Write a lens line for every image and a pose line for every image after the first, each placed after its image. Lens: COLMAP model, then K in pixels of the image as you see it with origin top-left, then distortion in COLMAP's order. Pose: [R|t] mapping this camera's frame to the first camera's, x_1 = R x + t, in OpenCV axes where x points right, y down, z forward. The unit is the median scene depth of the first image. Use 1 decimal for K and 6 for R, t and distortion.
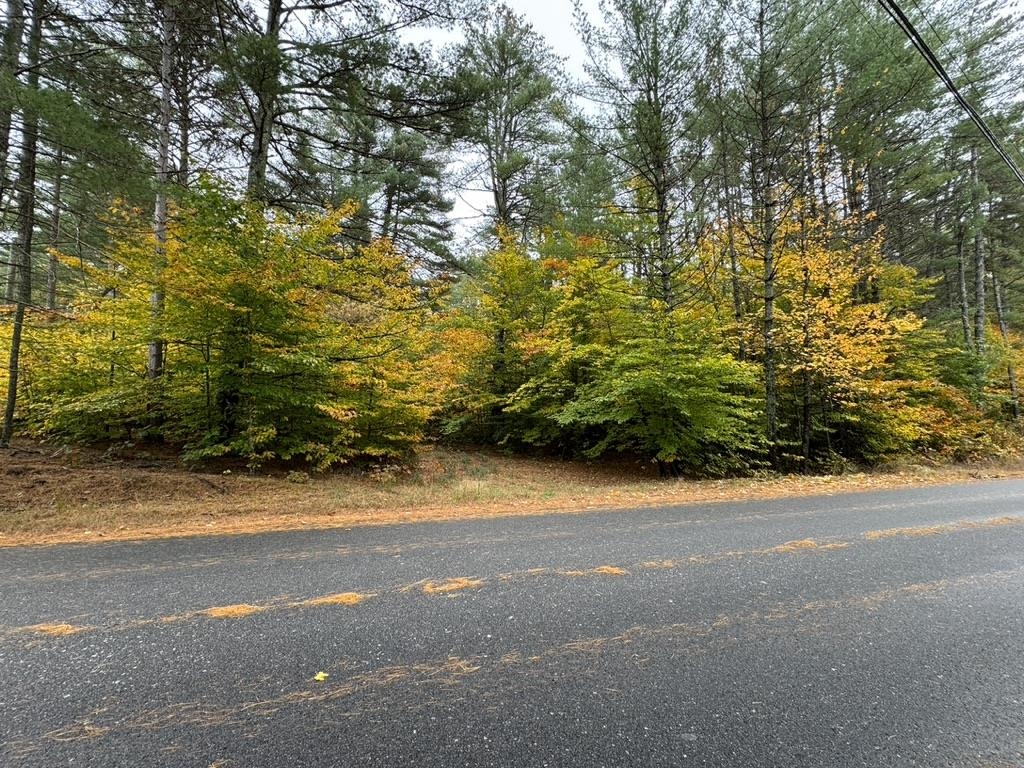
lens RADIAL K [[408.8, 0, 513.2], [0, 408.8, 384.2], [0, 0, 1]] dist [0.000105, -0.000239]
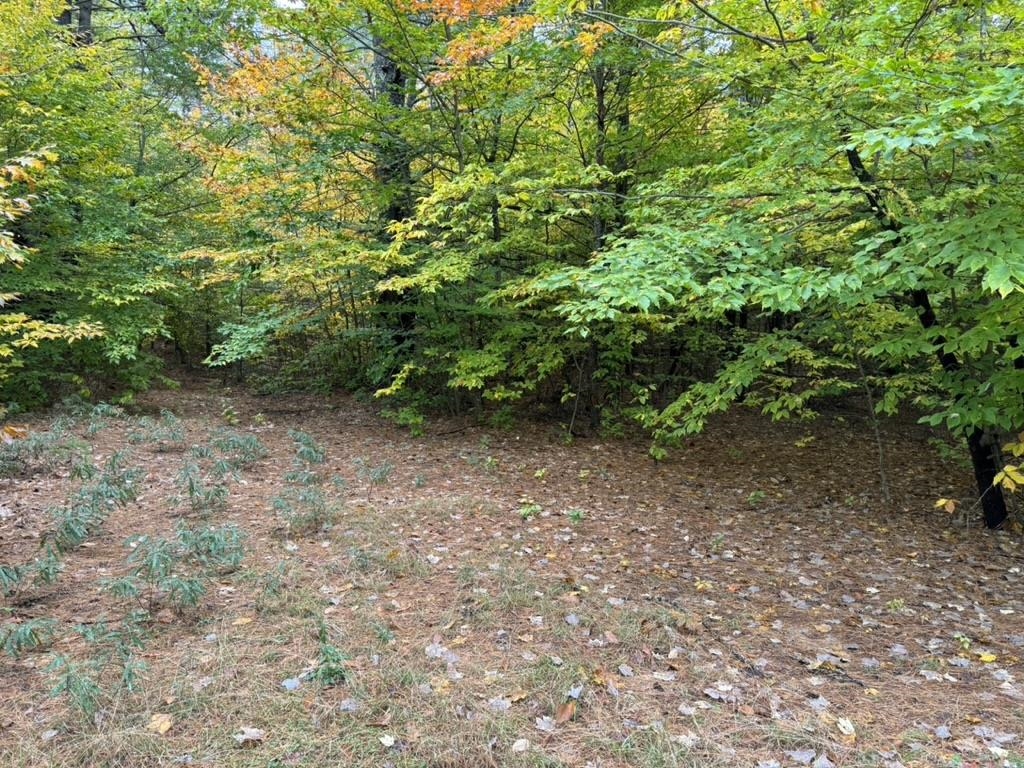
lens RADIAL K [[715.8, 0, 512.0], [0, 715.8, 384.0], [0, 0, 1]] dist [0.000542, 0.000063]
pose [[0.997005, -0.018523, 0.075089, 0.039995], [0.006404, 0.987334, 0.158524, 0.066815], [-0.077074, -0.157569, 0.984496, 0.599302]]
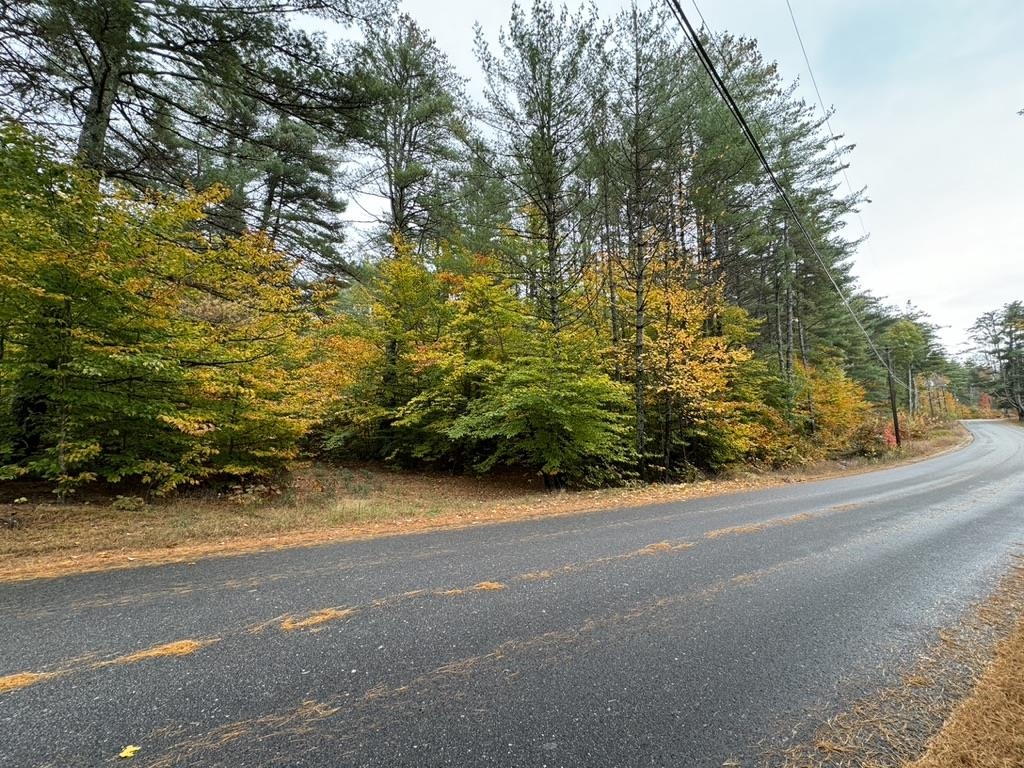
lens RADIAL K [[408.8, 0, 509.8], [0, 408.8, 384.7], [0, 0, 1]] dist [0.000105, -0.000239]
pose [[0.968812, 0.031898, 0.245735, 0.005961], [-0.023801, 0.999074, -0.035852, -0.000845], [-0.246651, 0.028885, 0.968674, 0.000015]]
